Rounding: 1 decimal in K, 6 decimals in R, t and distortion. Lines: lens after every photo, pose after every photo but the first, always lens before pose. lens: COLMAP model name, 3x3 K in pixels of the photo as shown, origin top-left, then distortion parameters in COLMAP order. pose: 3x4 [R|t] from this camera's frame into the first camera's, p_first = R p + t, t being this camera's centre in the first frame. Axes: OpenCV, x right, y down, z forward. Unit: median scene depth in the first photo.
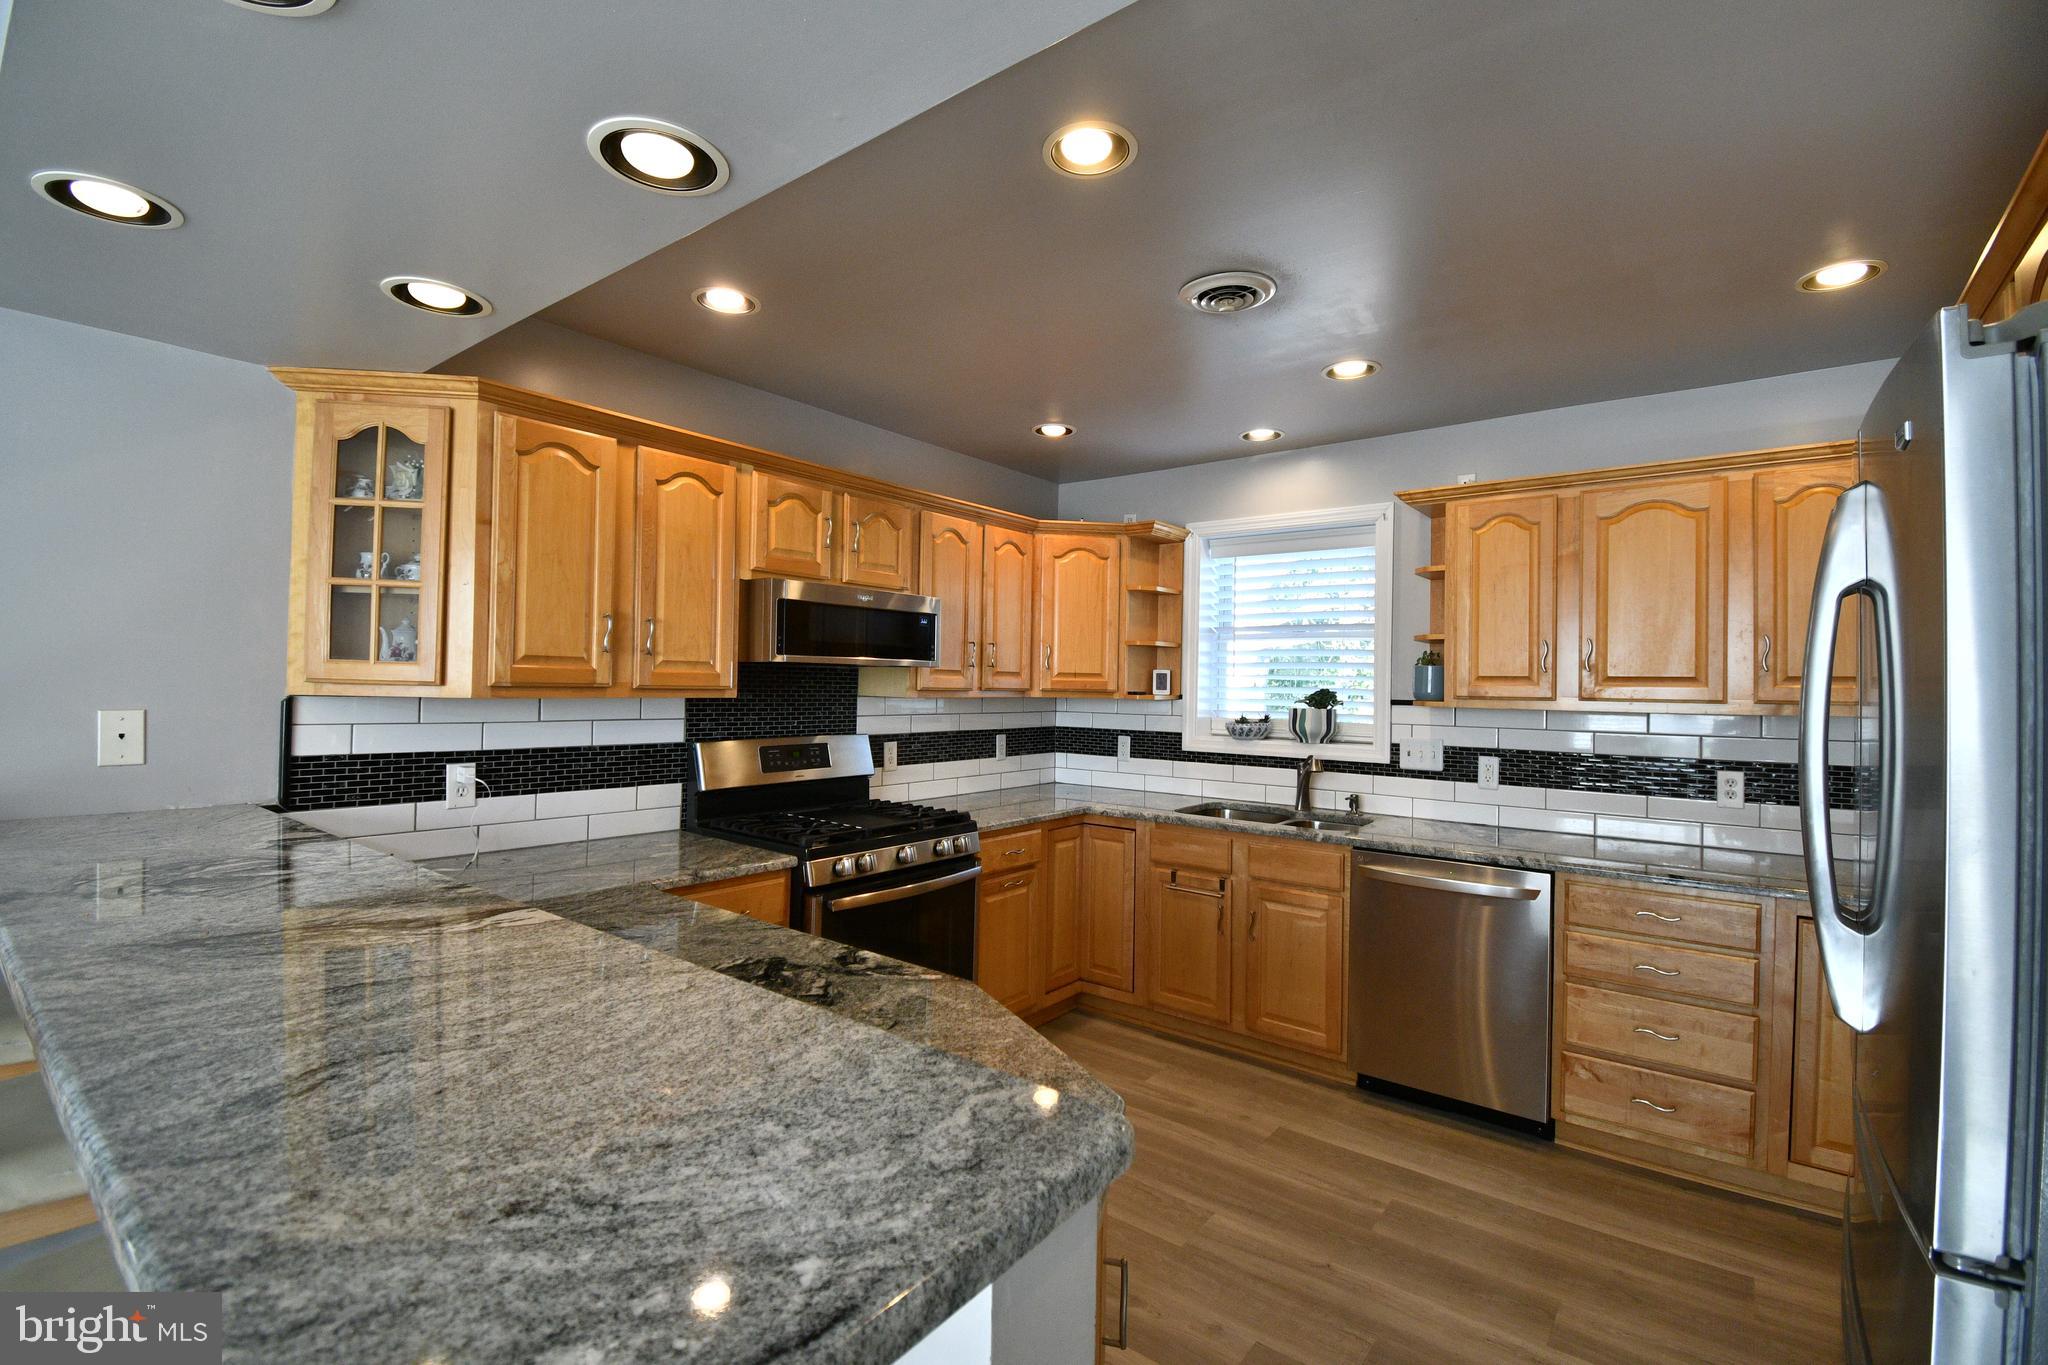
lens RADIAL K [[895.6, 0, 1009.2], [0, 895.6, 682.2], [0, 0, 1]] dist [-0.027467, -0.004562]
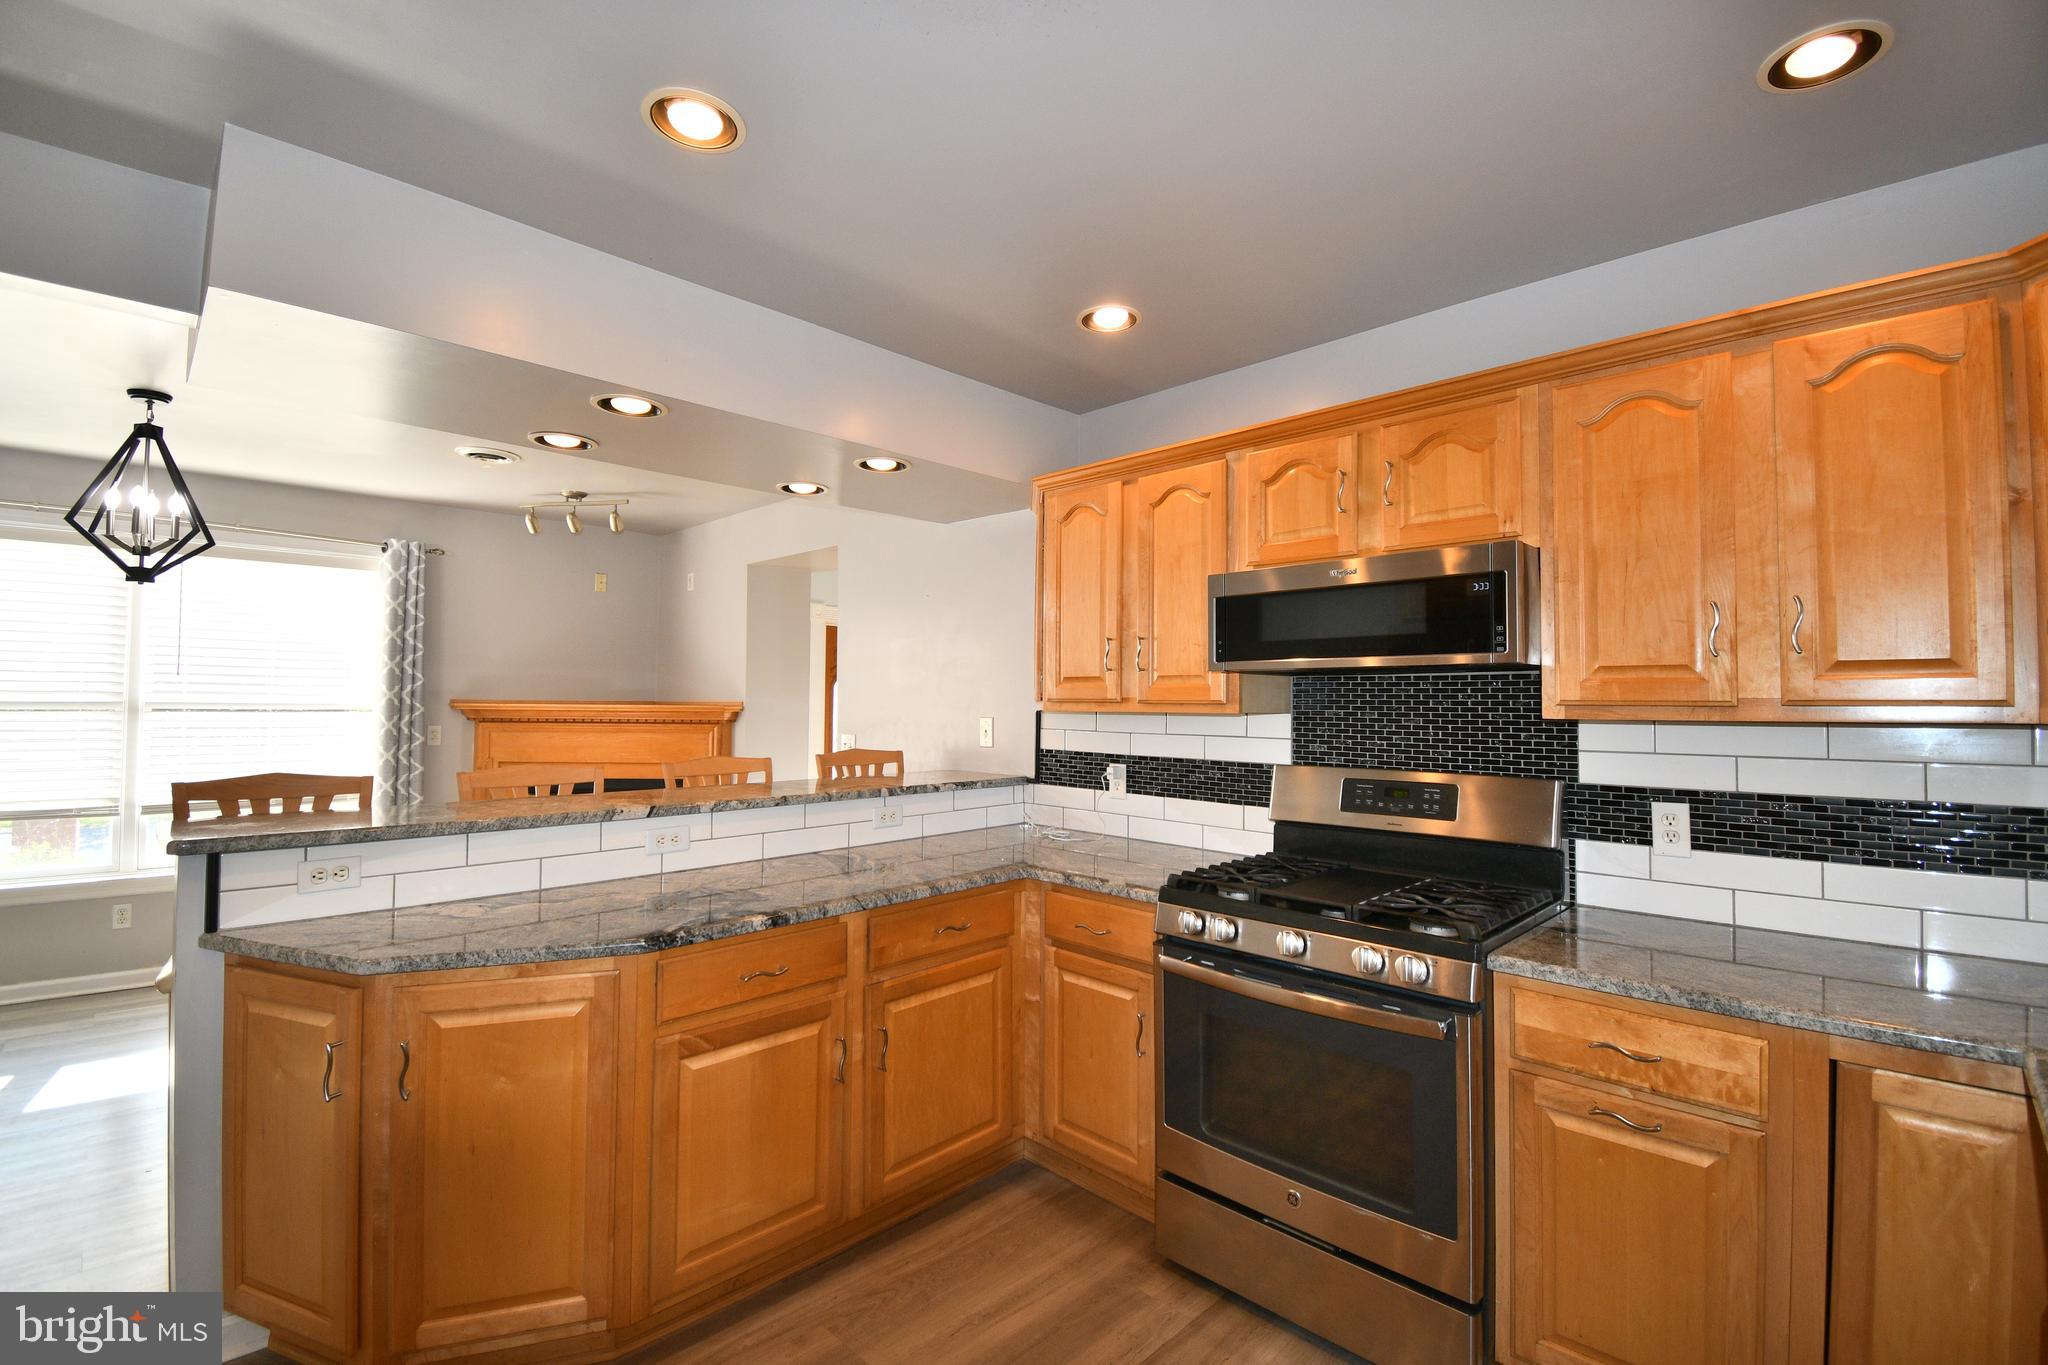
lens RADIAL K [[895.6, 0, 1027.6], [0, 895.6, 685.2], [0, 0, 1]] dist [-0.027467, -0.004562]
pose [[-0.092173, -0.044841, -0.994733, 0.670228], [-0.015378, 0.998930, -0.043605, 0.035911], [0.995624, 0.011278, -0.092764, 0.977338]]
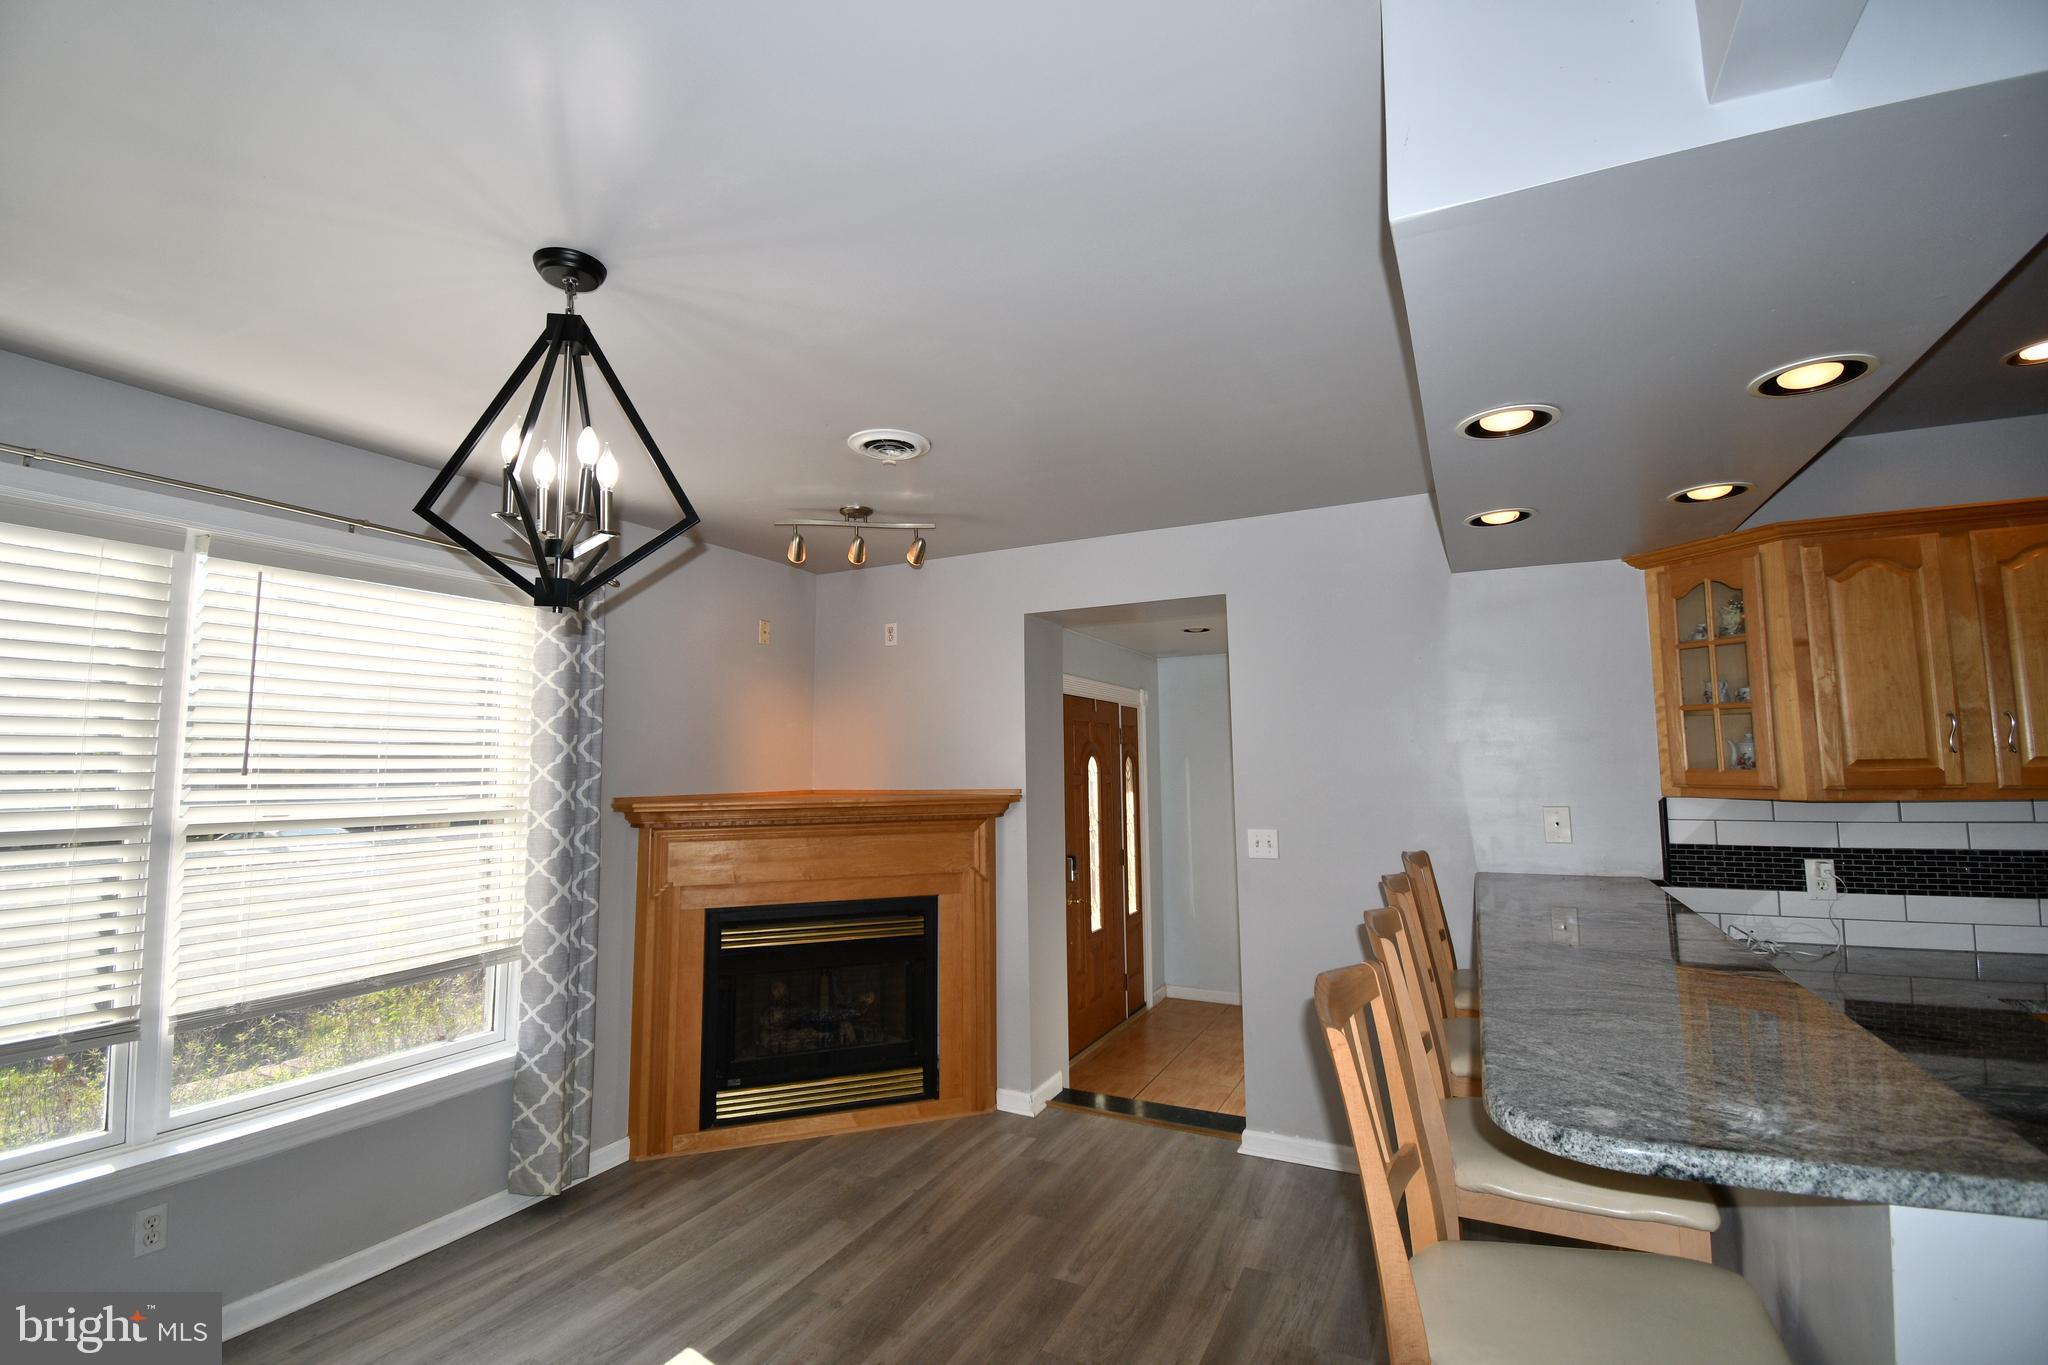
lens RADIAL K [[895.6, 0, 1026.5], [0, 895.6, 673.1], [0, 0, 1]] dist [-0.027467, -0.004562]
pose [[0.189216, -0.117704, -0.974855, 0.270058], [0.012962, 0.993003, -0.117379, -0.022047], [0.981850, 0.009574, 0.189417, -0.161569]]
